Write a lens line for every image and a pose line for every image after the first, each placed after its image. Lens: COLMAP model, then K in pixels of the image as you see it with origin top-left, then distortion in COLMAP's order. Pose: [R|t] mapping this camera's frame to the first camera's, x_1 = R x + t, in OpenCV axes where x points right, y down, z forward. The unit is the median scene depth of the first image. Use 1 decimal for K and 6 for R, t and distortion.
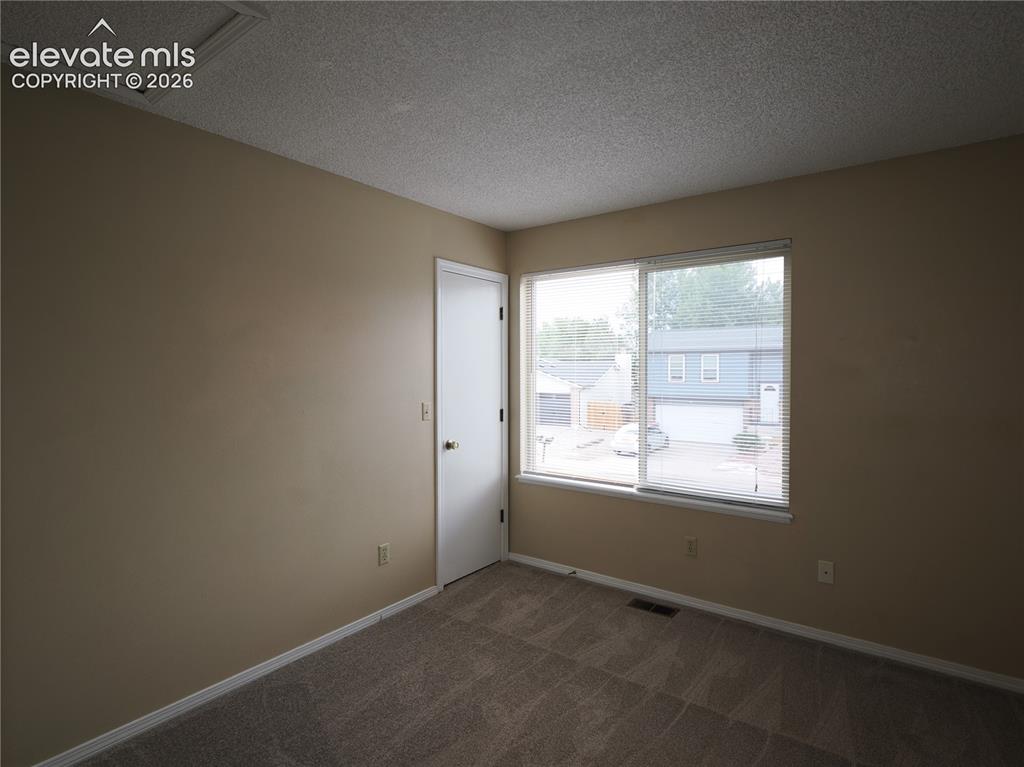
lens RADIAL K [[525.3, 0, 514.3], [0, 525.3, 383.2], [0, 0, 1]] dist [-0.004042, -0.000006]
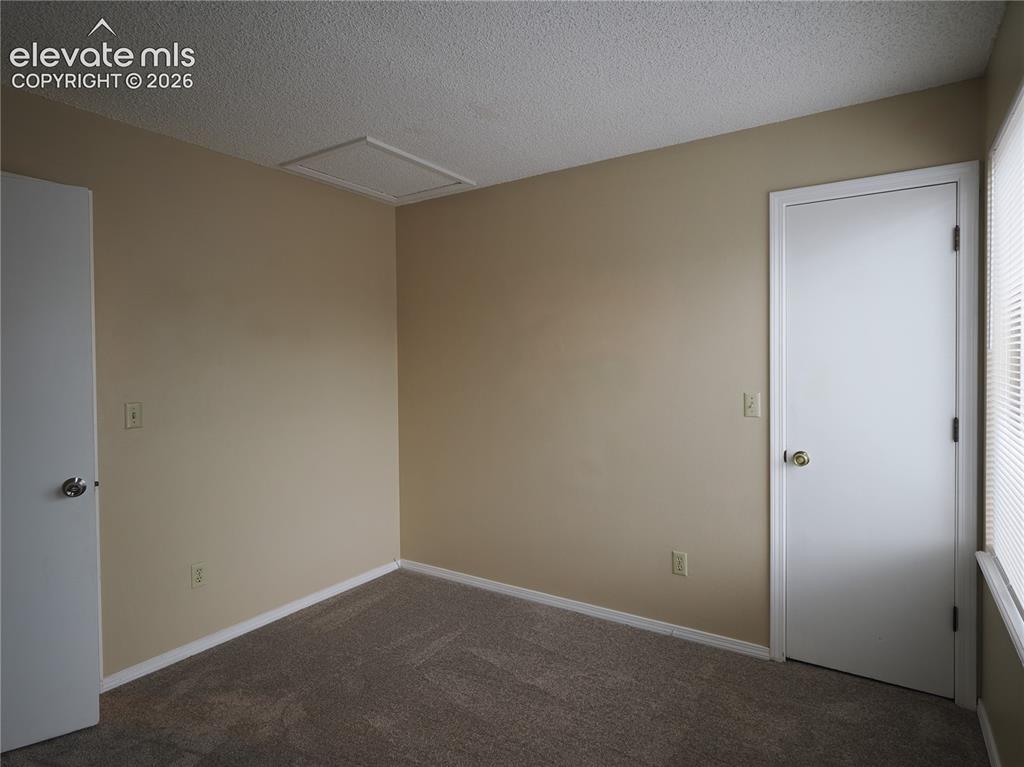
lens RADIAL K [[593.6, 0, 512.0], [0, 593.6, 383.5], [0, 0, 1]] dist [0.001382, 0.001366]
pose [[0.056448, 0.024750, -0.998099, 0.621446], [-0.016849, 0.999574, 0.023833, 0.008193], [0.998263, 0.015471, 0.056841, 0.580753]]
